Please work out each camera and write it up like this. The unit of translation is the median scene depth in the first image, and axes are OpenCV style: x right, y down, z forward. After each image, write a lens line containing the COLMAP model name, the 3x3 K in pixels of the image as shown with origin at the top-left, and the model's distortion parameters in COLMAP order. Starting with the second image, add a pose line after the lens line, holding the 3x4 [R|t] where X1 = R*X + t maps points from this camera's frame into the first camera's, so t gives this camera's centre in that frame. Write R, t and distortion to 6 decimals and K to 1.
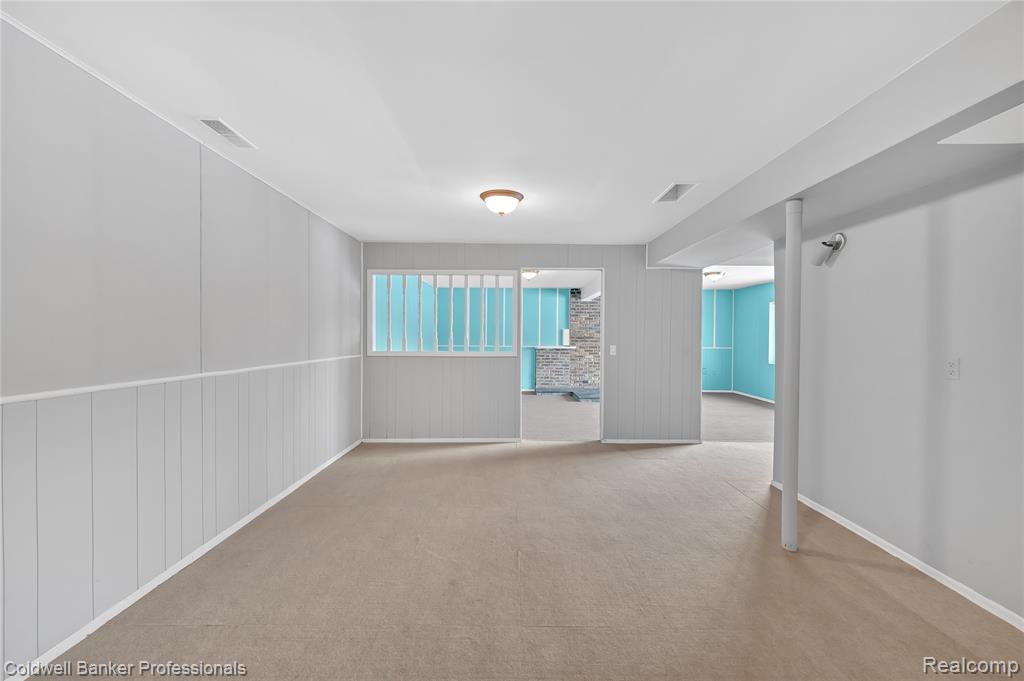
lens RADIAL K [[400.2, 0, 510.9], [0, 400.2, 337.1], [0, 0, 1]] dist [0.000327, -0.000320]
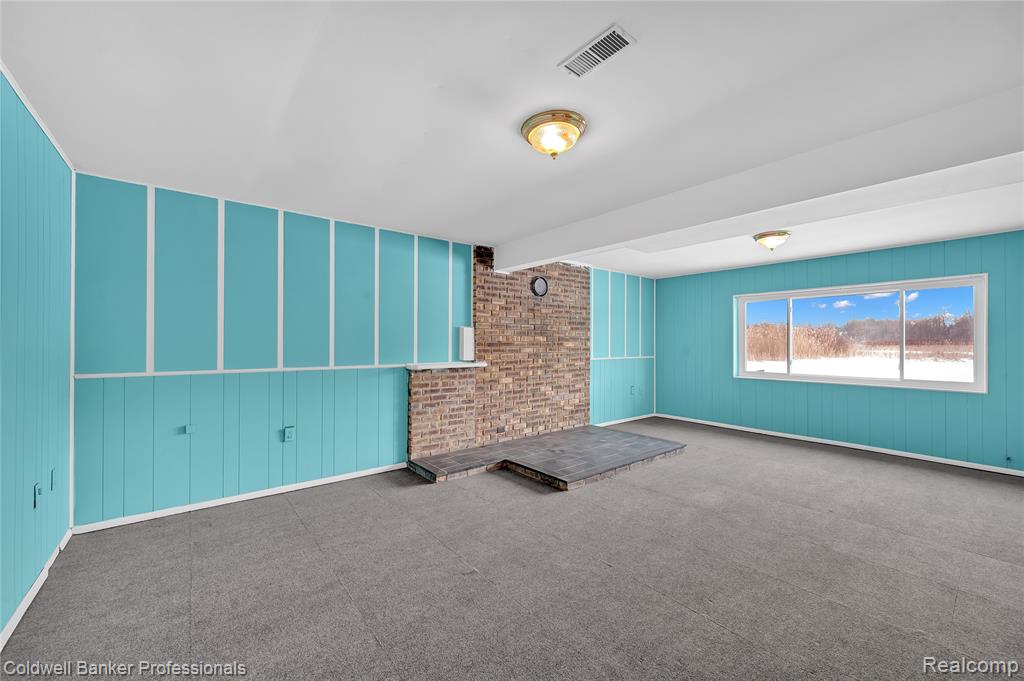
lens RADIAL K [[400.2, 0, 513.8], [0, 400.2, 341.2], [0, 0, 1]] dist [0.000327, -0.000320]
pose [[0.791285, -0.001088, 0.611446, -0.116879], [0.010974, 0.999863, -0.012422, 0.003782], [-0.611348, 0.016539, 0.791189, 0.578451]]
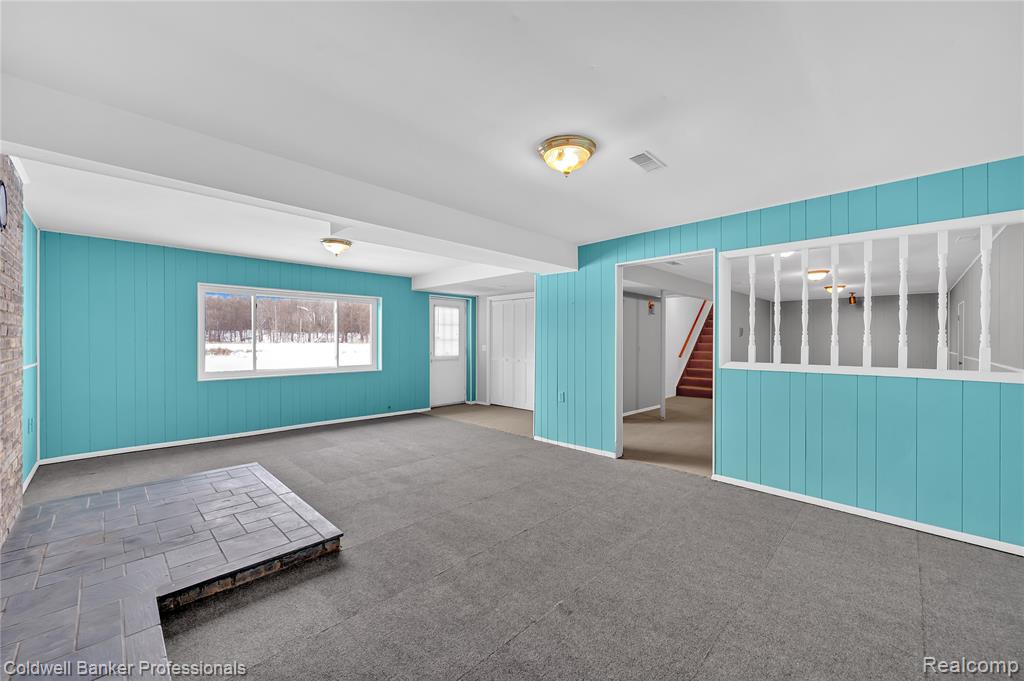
lens RADIAL K [[400.2, 0, 512.7], [0, 400.2, 339.6], [0, 0, 1]] dist [0.000327, -0.000320]
pose [[-0.696929, -0.004967, 0.717123, -0.119529], [0.004869, 0.999920, 0.011657, -0.001267], [-0.717124, 0.011615, -0.696849, 0.930871]]
